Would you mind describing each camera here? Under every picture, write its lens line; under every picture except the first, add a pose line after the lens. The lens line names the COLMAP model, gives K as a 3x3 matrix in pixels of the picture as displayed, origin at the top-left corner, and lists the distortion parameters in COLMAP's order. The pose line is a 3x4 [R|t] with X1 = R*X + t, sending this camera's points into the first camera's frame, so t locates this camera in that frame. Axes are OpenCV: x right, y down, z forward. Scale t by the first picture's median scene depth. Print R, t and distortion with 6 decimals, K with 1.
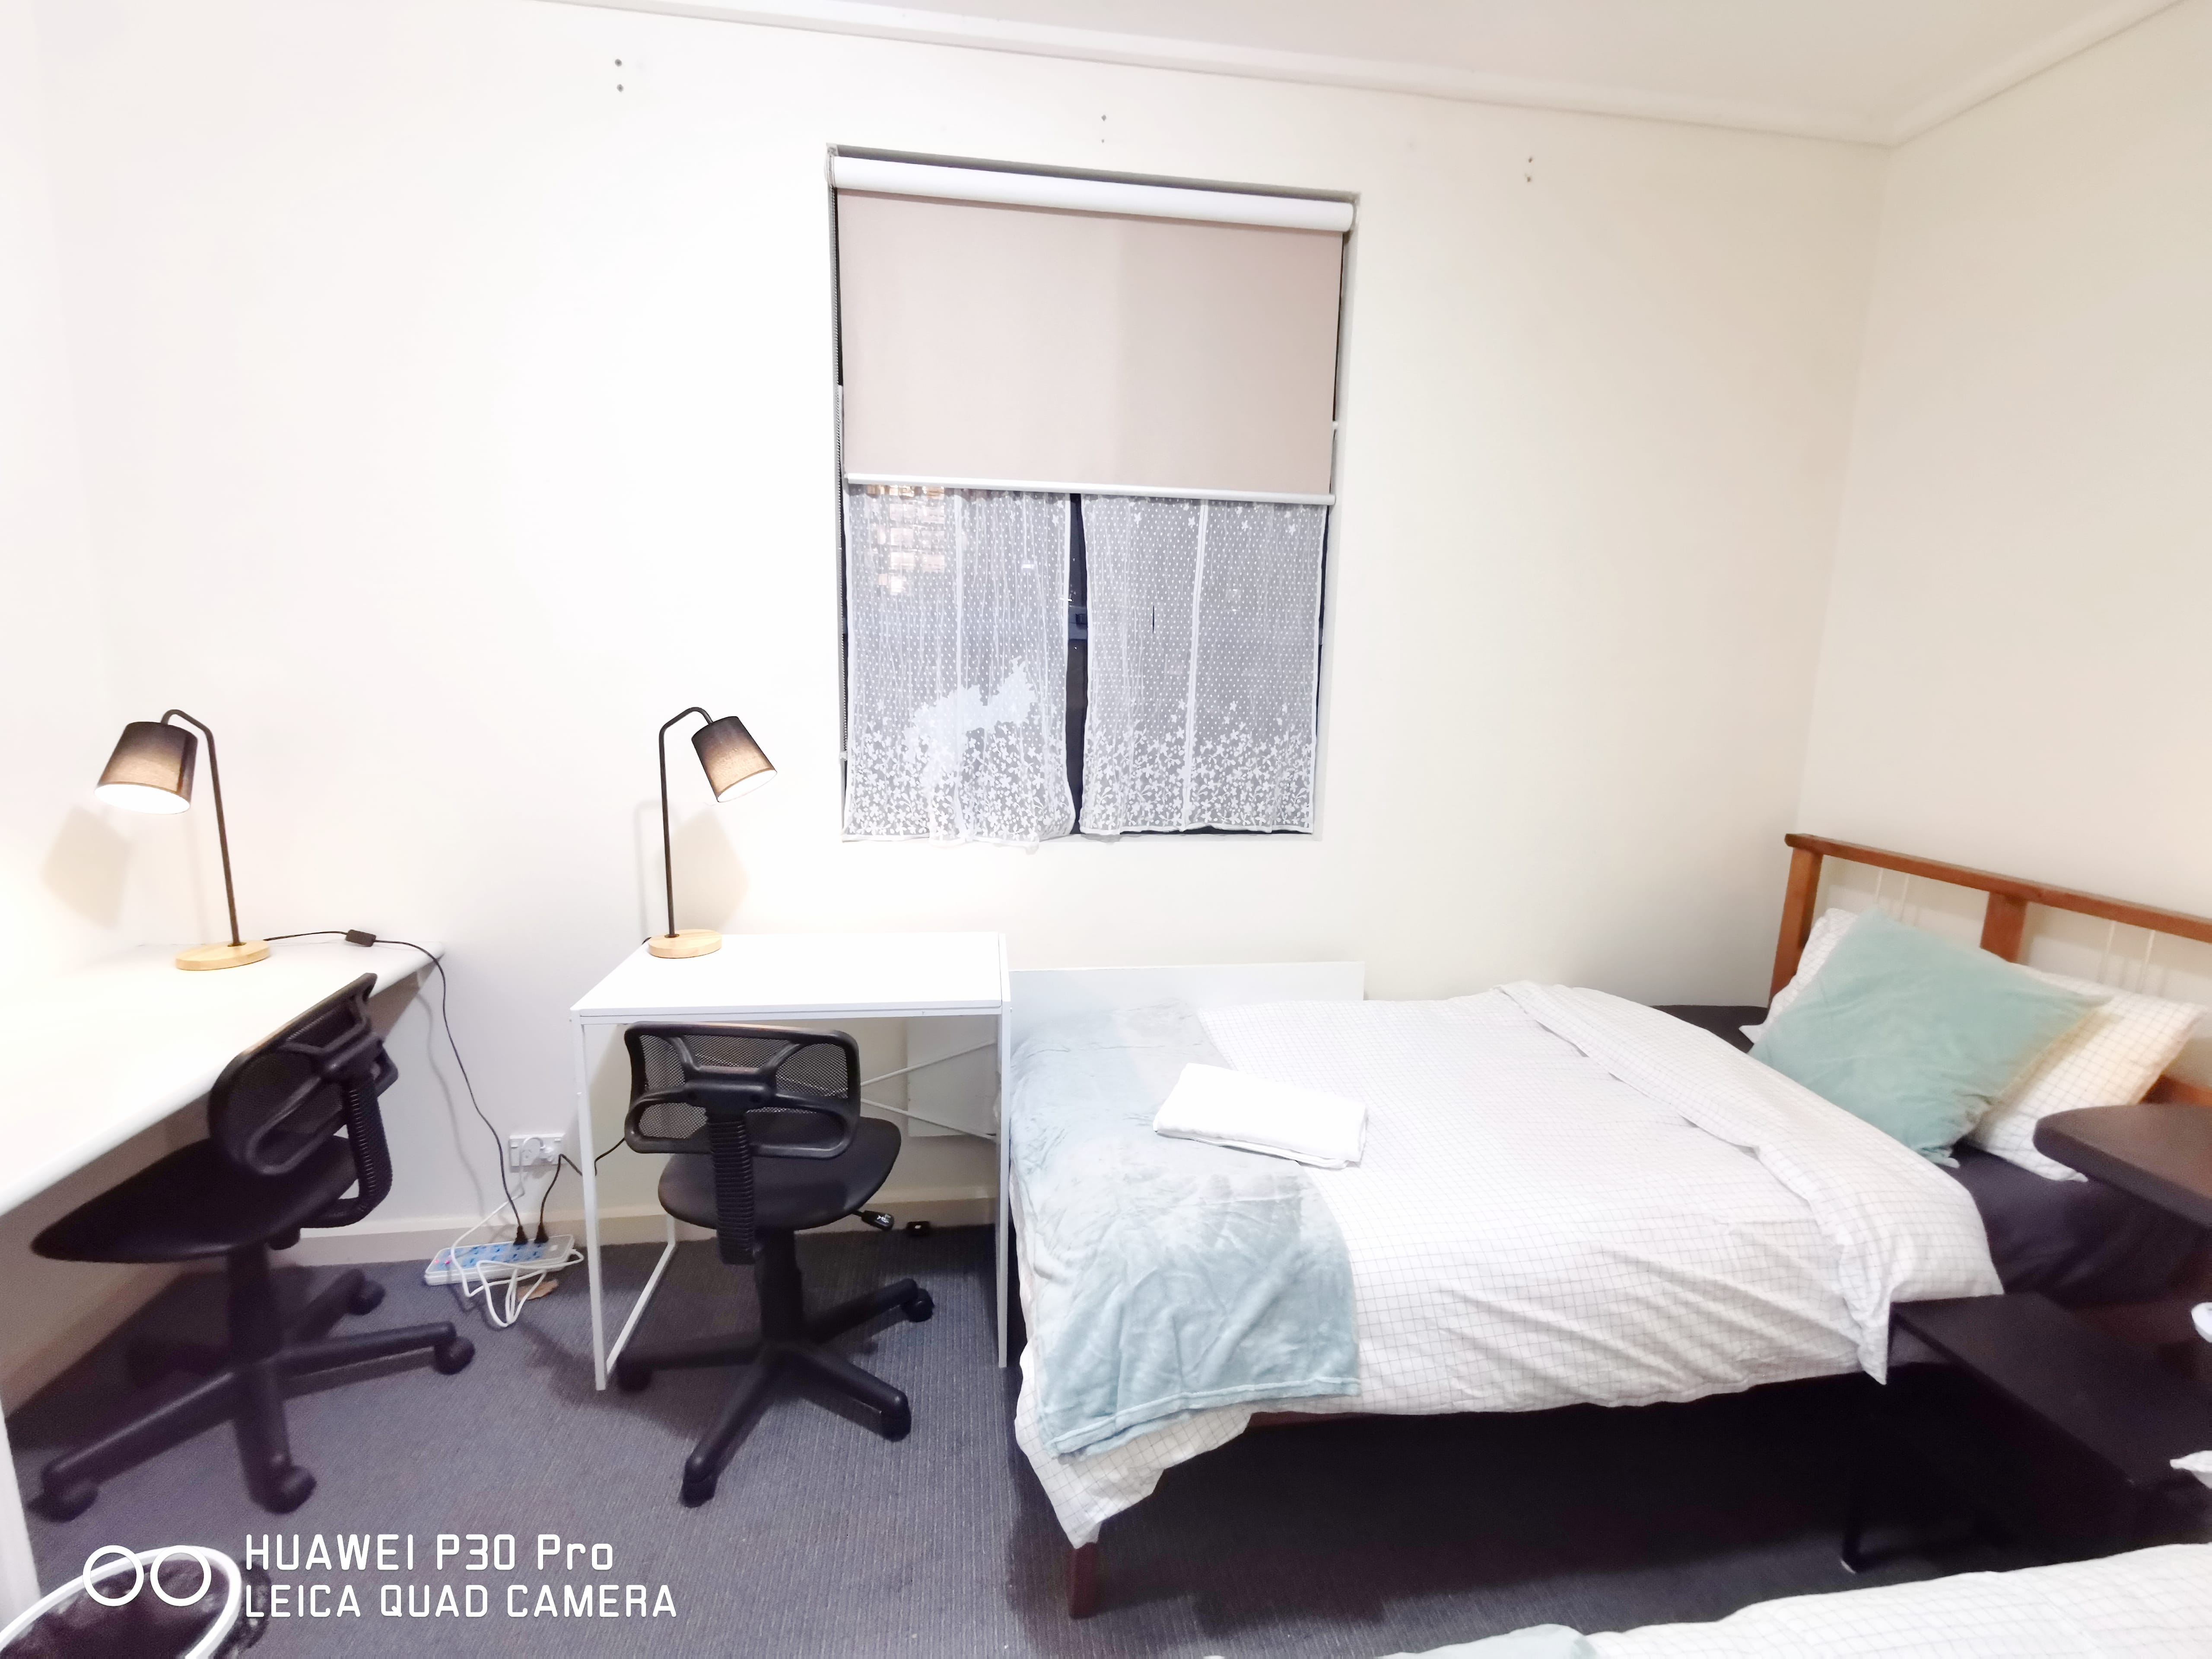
lens RADIAL K [[1027.1, 0, 1101.2], [0, 1027.1, 826.2], [0, 0, 1]] dist [0.006222, 0.001843]
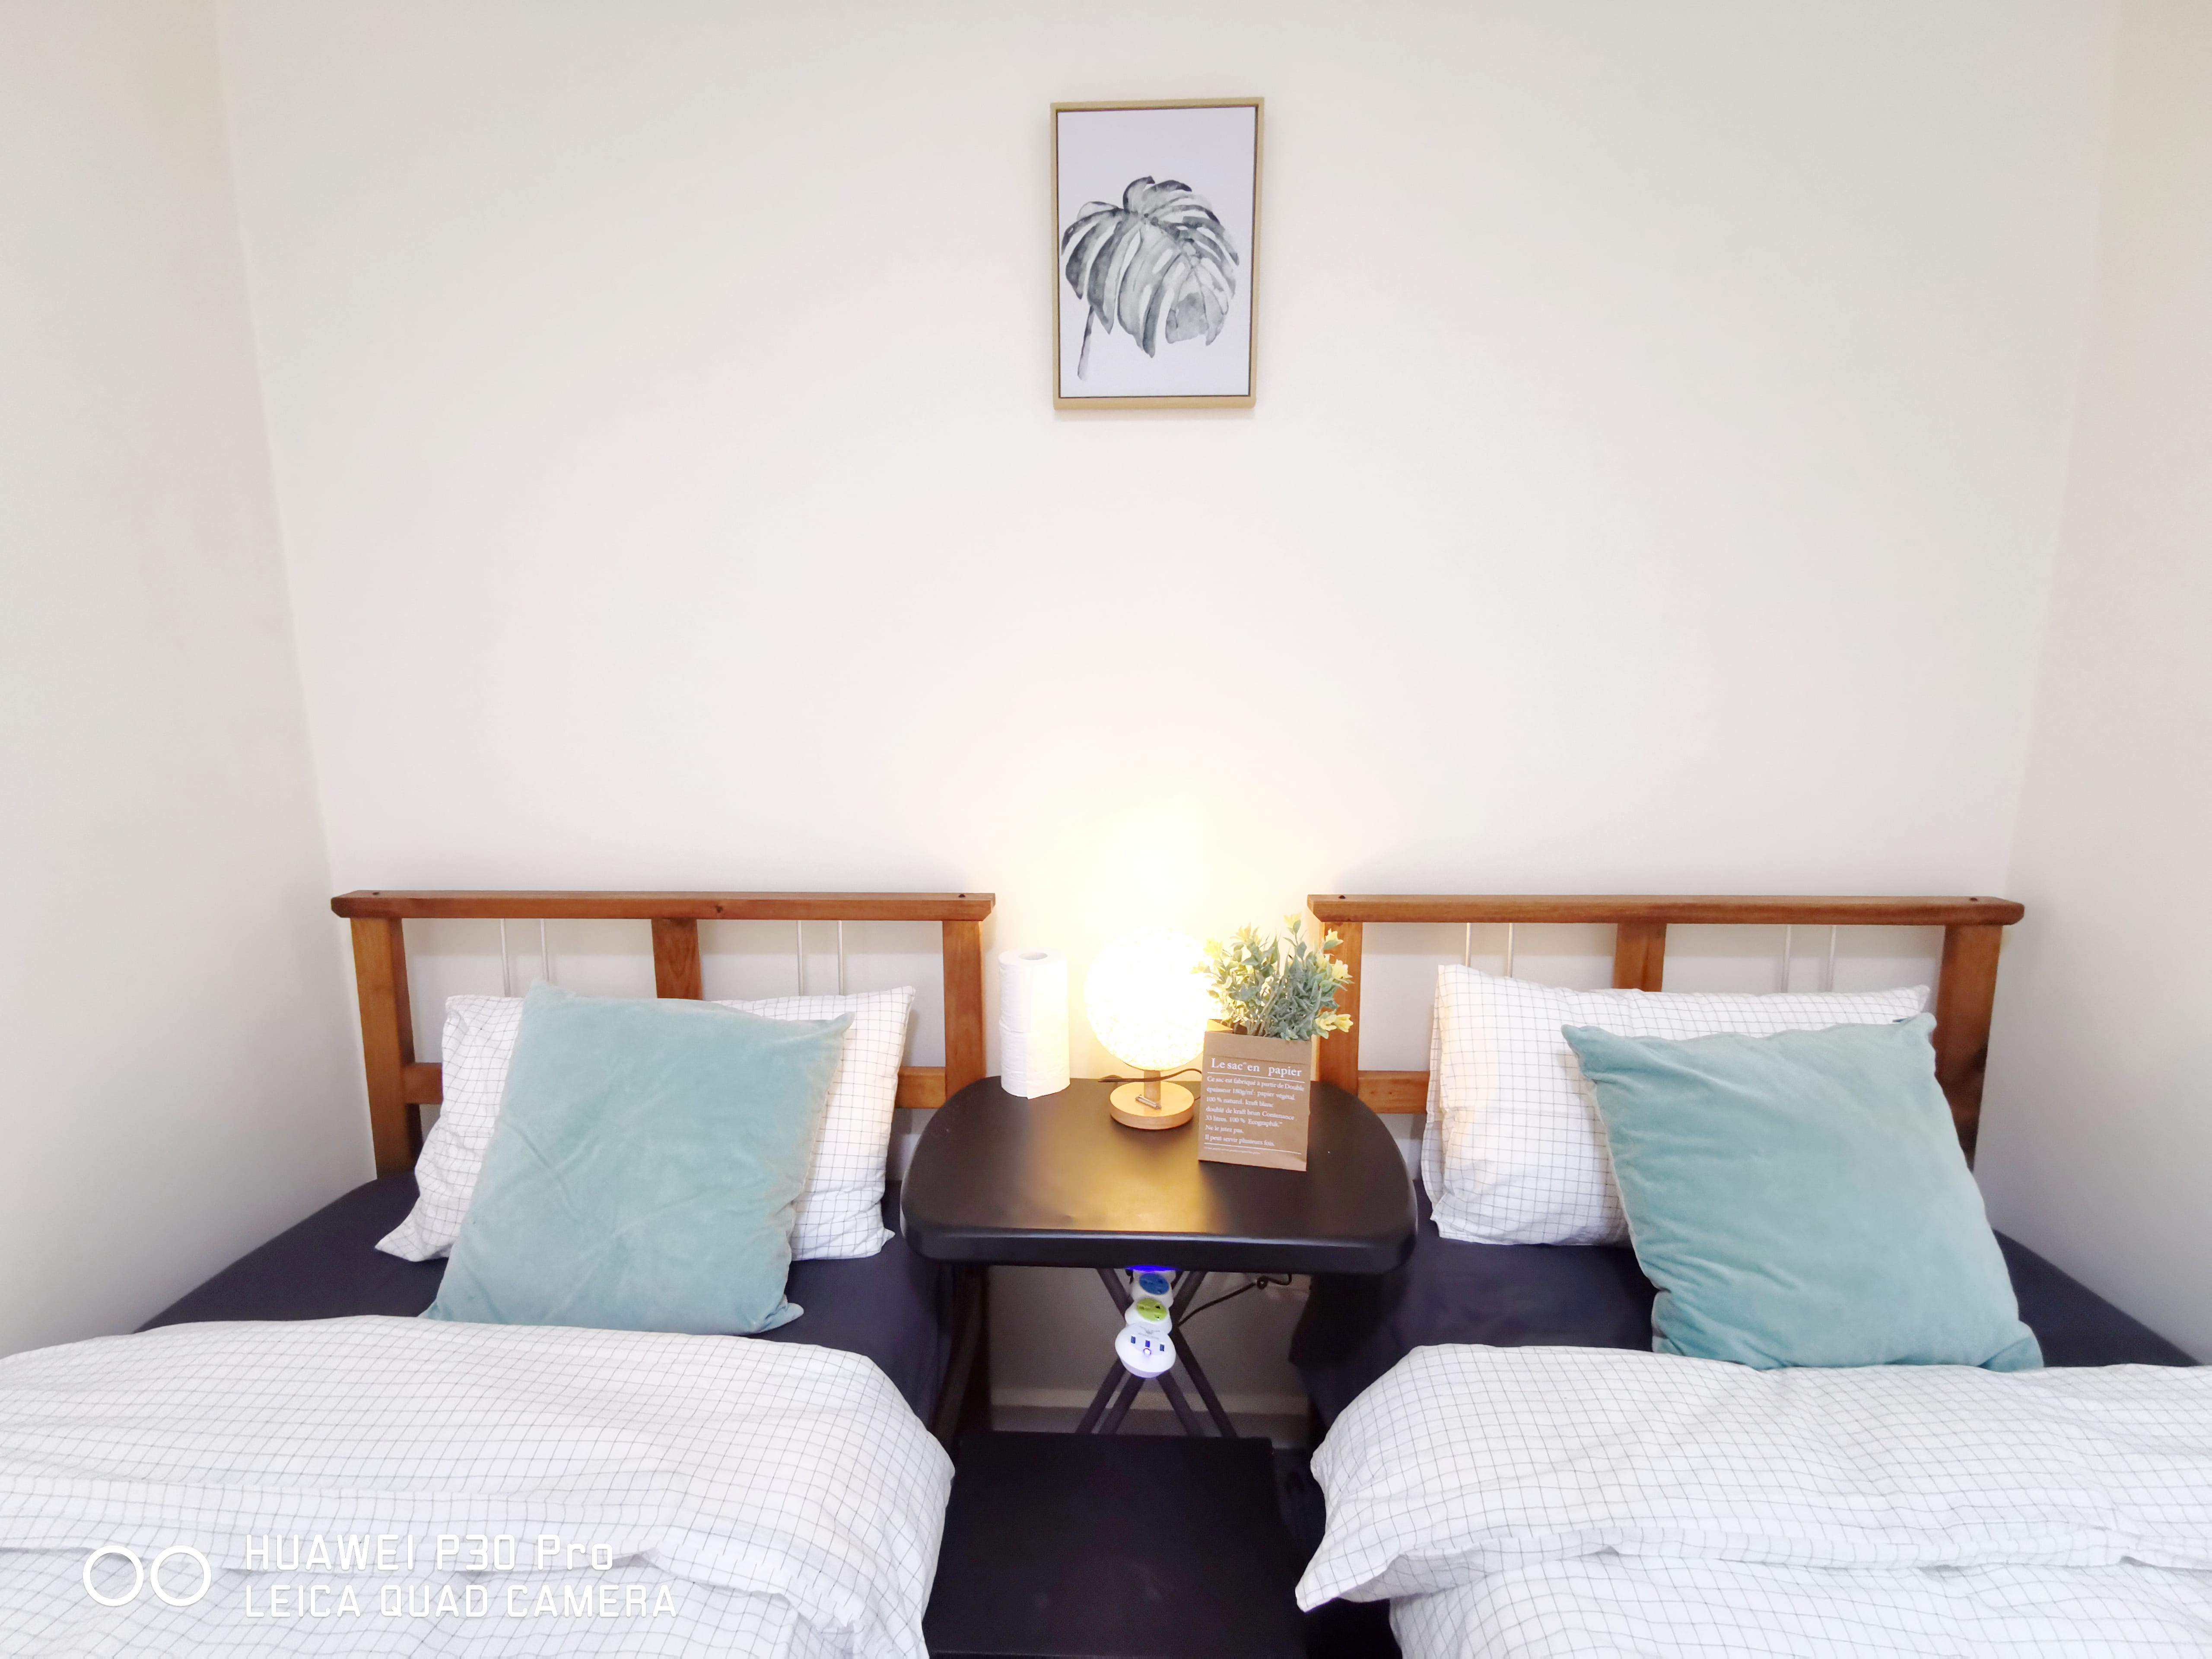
lens RADIAL K [[1010.8, 0, 1100.5], [0, 1010.8, 821.2], [0, 0, 1]] dist [0.001999, 0.001351]
pose [[0.181190, -0.182621, 0.966343, 0.198520], [0.169931, 0.973641, 0.152138, -0.057431], [-0.968656, 0.136645, 0.207447, 0.479875]]
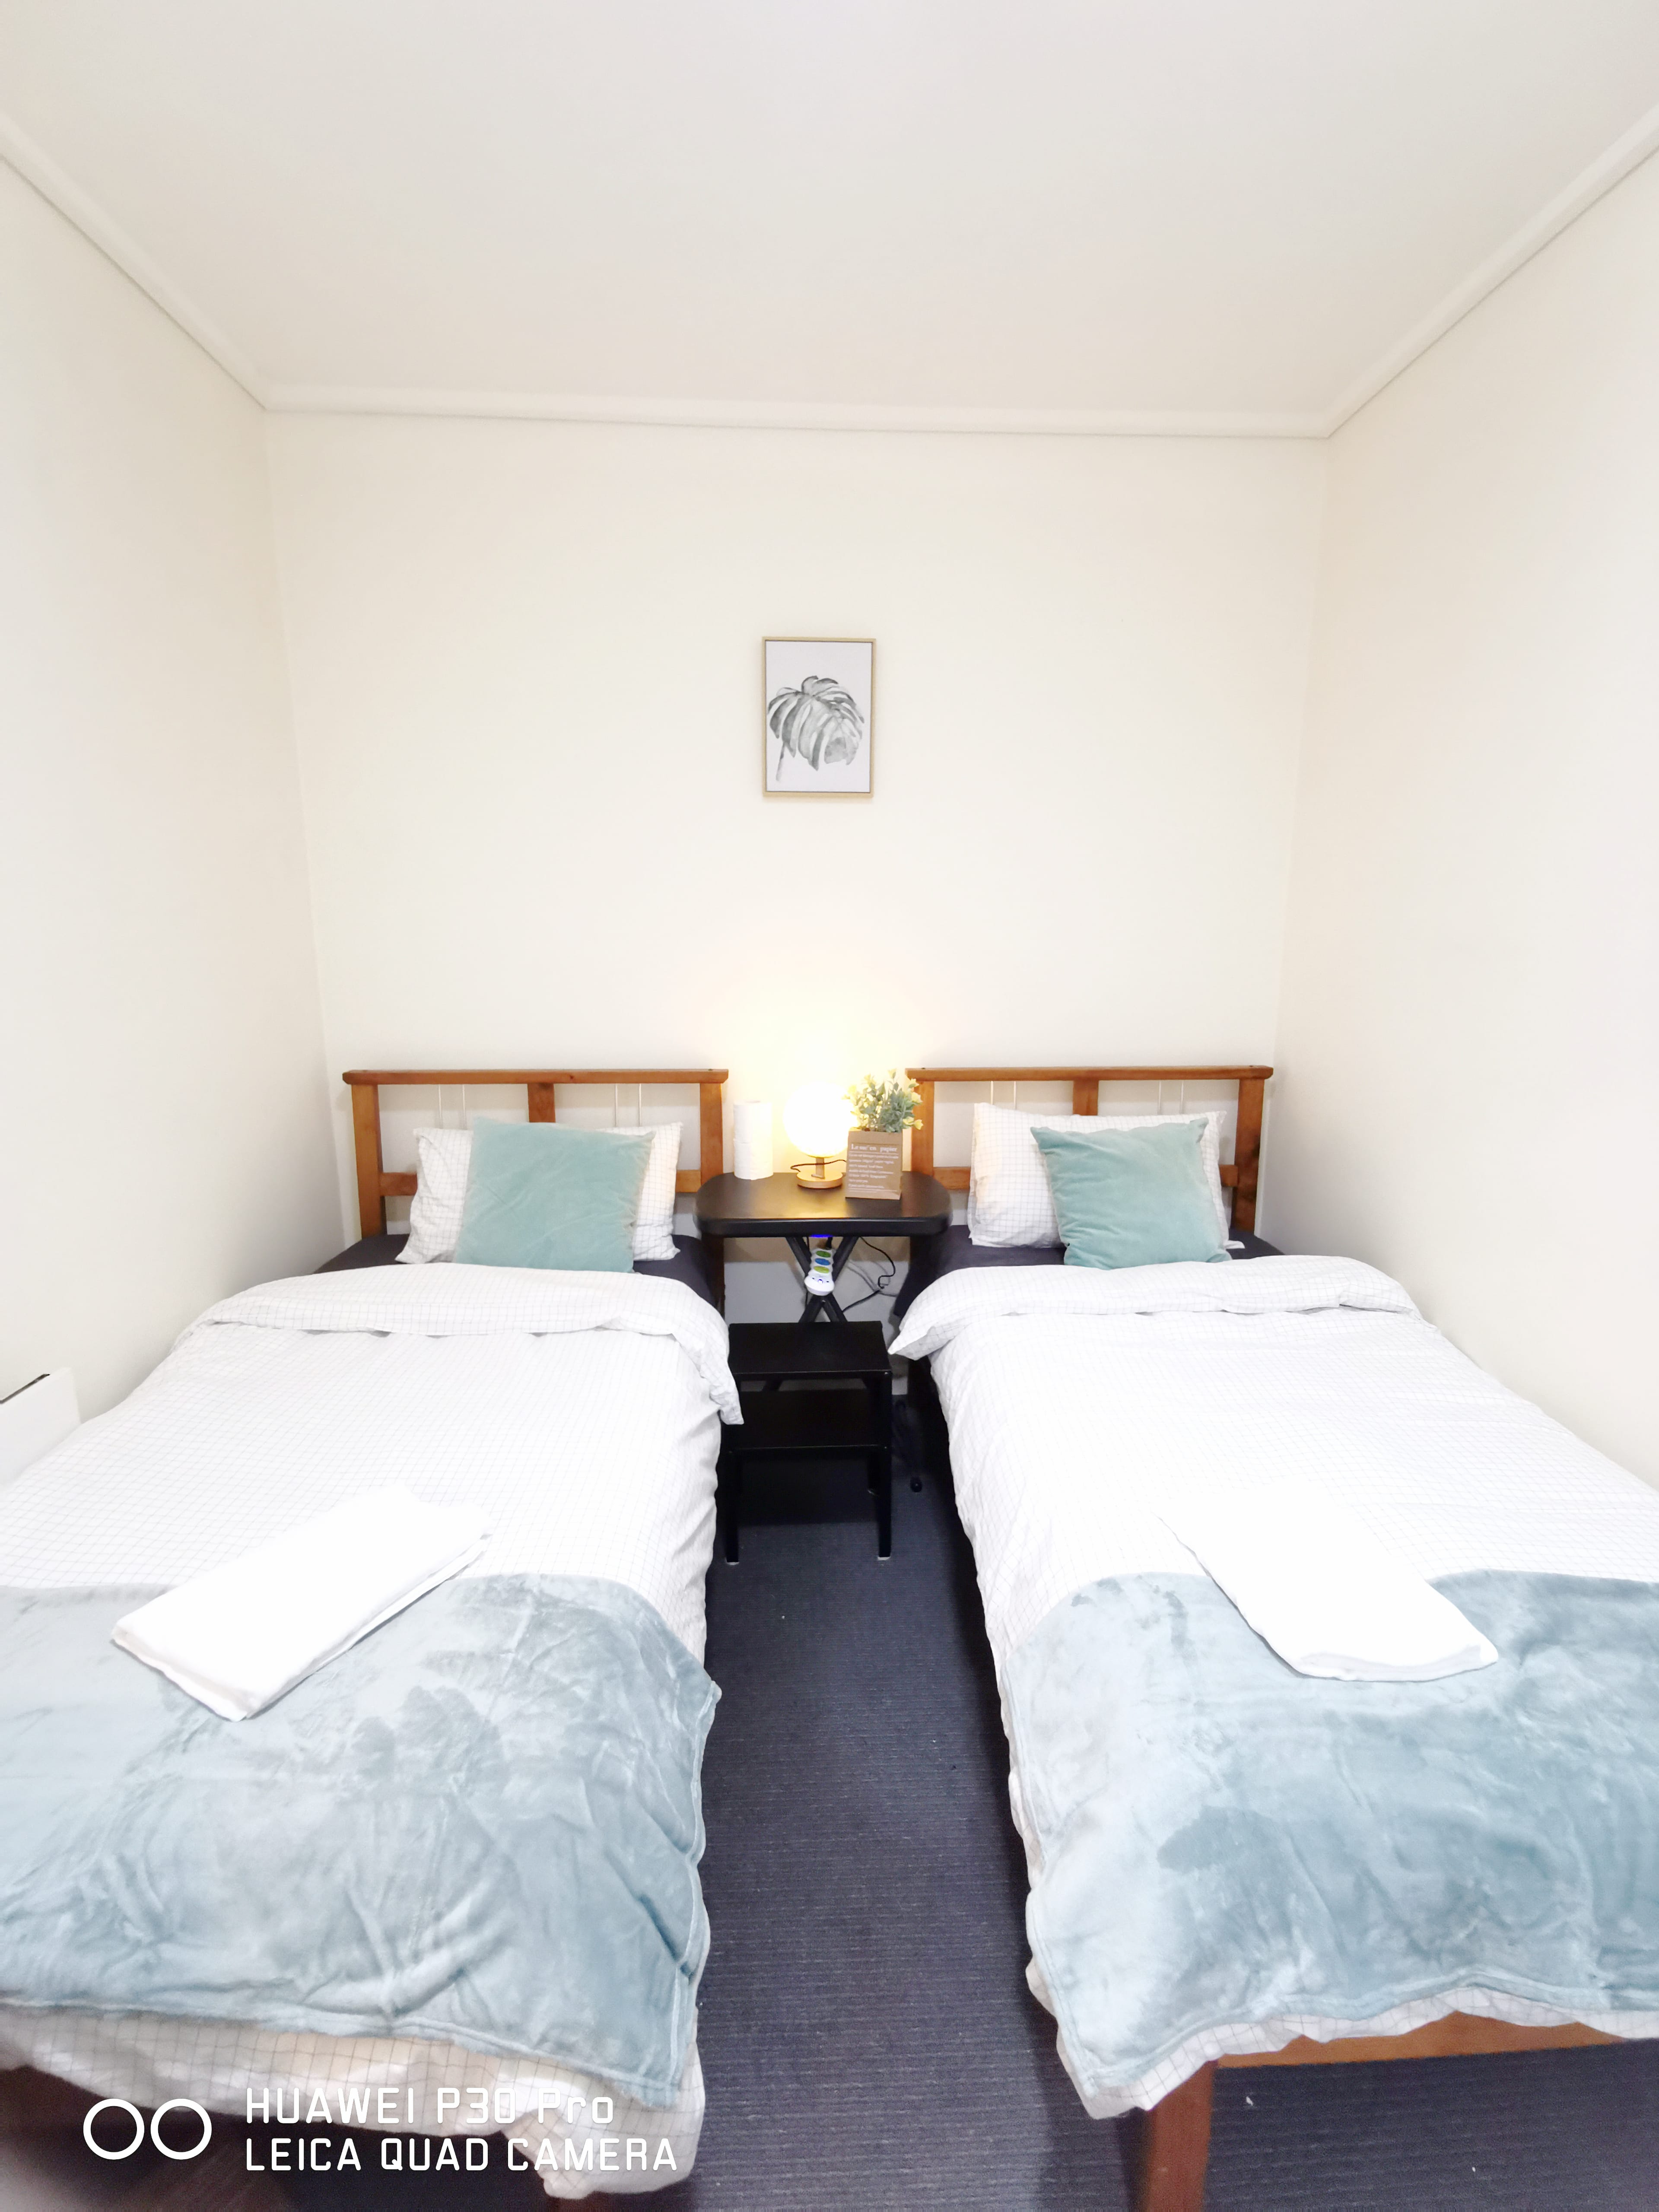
lens RADIAL K [[1027.1, 0, 830.1], [0, 1027.1, 1097.3], [0, 0, 1]] dist [0.006222, 0.001843]
pose [[0.098000, -0.202790, 0.974306, -0.347294], [0.162576, 0.969129, 0.185360, -0.091949], [-0.981817, 0.140233, 0.127943, 0.428011]]
